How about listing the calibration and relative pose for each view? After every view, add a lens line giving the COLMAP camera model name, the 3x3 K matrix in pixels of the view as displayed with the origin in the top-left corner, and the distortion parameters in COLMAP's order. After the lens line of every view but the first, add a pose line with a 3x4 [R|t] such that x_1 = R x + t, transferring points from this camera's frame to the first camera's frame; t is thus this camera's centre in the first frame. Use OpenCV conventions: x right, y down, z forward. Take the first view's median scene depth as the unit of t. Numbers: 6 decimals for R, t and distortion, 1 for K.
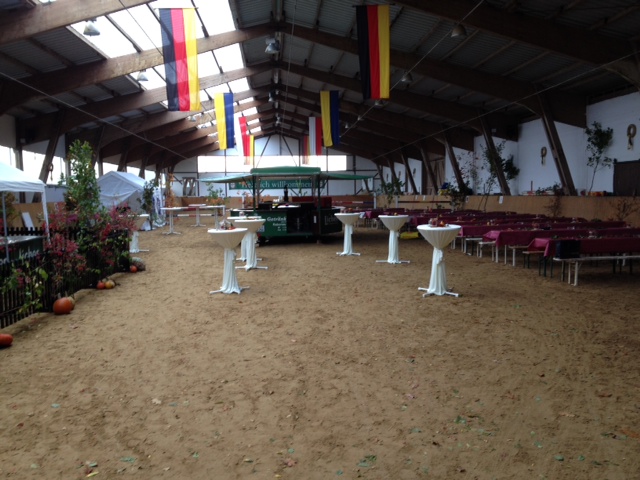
lens RADIAL K [[585.4, 0, 320.0], [0, 585.4, 240.0], [0, 0, 1]] dist [0.118227, -0.239055]
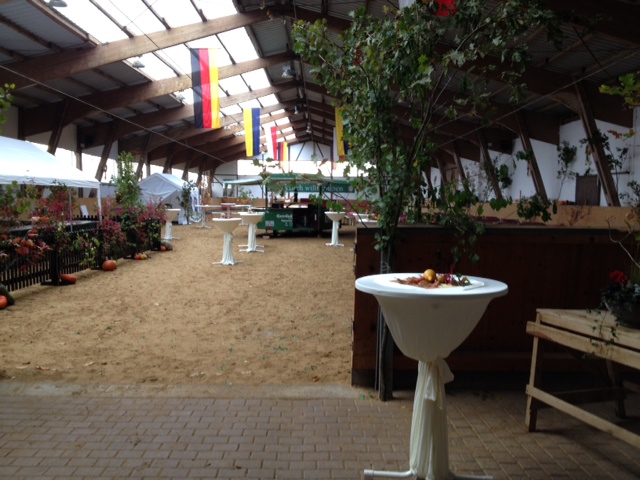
lens RADIAL K [[603.5, 0, 320.0], [0, 603.5, 240.0], [0, 0, 1]] dist [0.119526, -0.197603]
pose [[0.995879, 0.033679, -0.084203, 0.087602], [-0.034576, 0.999360, -0.009215, 0.018431], [0.083838, 0.012088, 0.996406, -0.190967]]
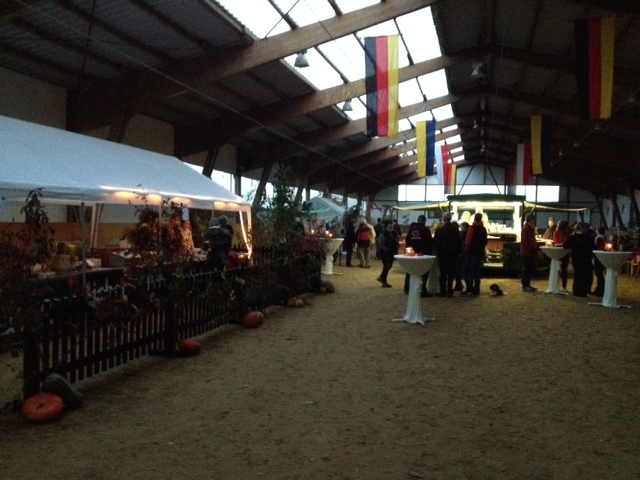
lens RADIAL K [[585.4, 0, 320.0], [0, 585.4, 240.0], [0, 0, 1]] dist [0.118227, -0.239055]
pose [[0.942747, 0.046764, -0.330213, 0.005621], [-0.063511, 0.997175, -0.040105, 0.001984], [0.327405, 0.058781, 0.943054, 0.023403]]
